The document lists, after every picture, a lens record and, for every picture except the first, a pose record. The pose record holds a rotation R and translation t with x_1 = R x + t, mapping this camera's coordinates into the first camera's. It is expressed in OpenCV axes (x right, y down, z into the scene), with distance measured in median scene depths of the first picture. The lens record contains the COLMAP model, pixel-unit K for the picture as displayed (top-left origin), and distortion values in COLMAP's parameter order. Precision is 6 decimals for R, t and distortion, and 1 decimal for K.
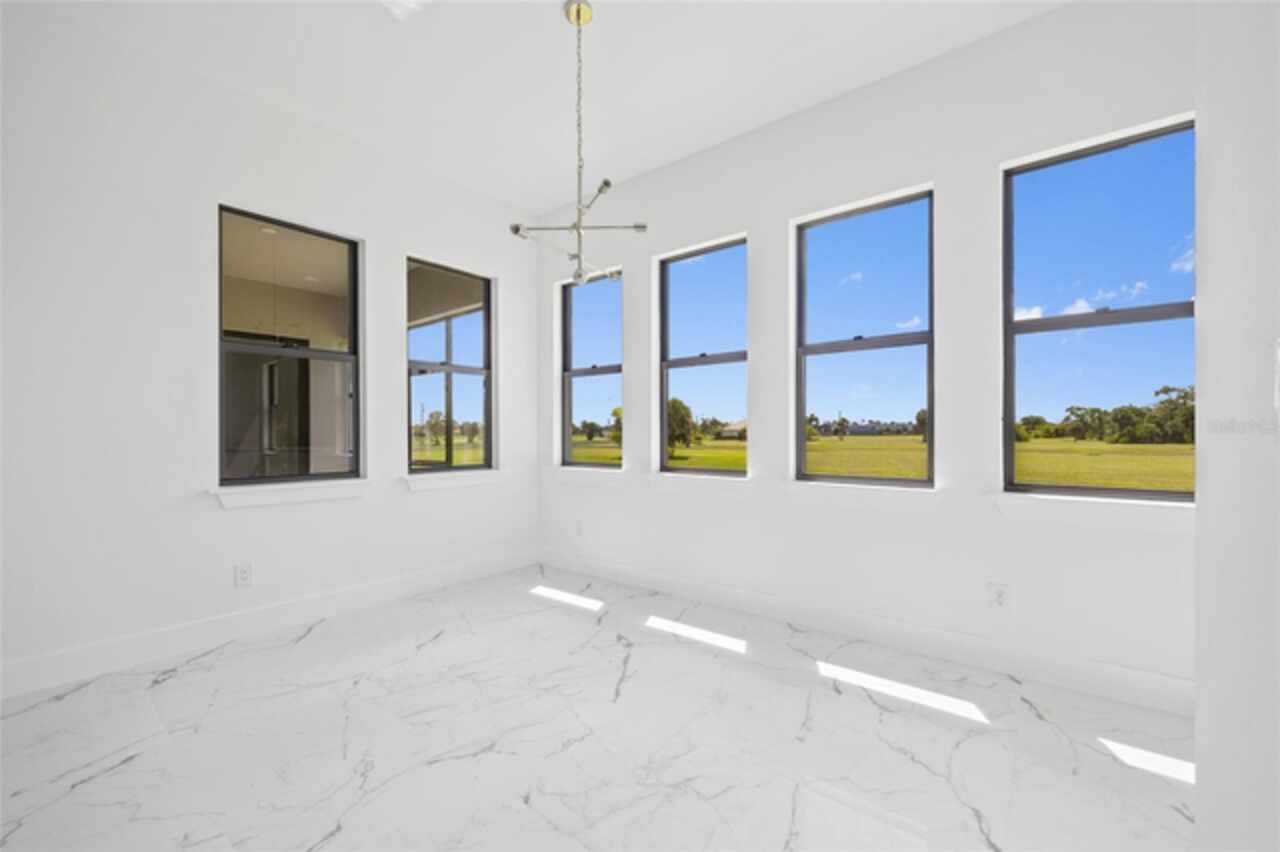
lens RADIAL K [[514.3, 0, 638.2], [0, 514.3, 439.5], [0, 0, 1]] dist [-0.017766, 0.000113]
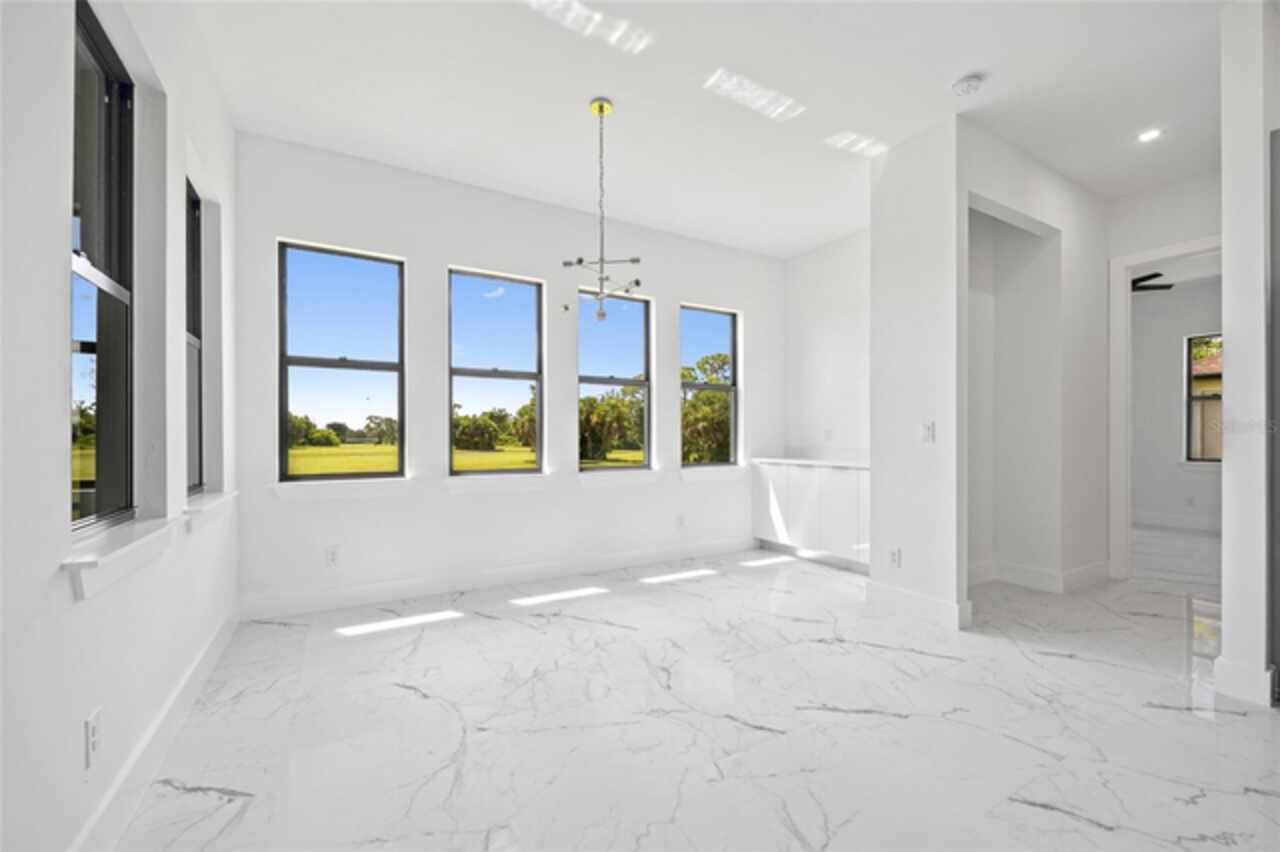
lens RADIAL K [[514.3, 0, 638.2], [0, 514.3, 439.5], [0, 0, 1]] dist [-0.017766, 0.000113]
pose [[0.361202, -0.000395, 0.932488, -0.103838], [0.009723, 0.999947, -0.003343, -0.001009], [-0.932437, 0.010274, 0.361186, 0.035345]]
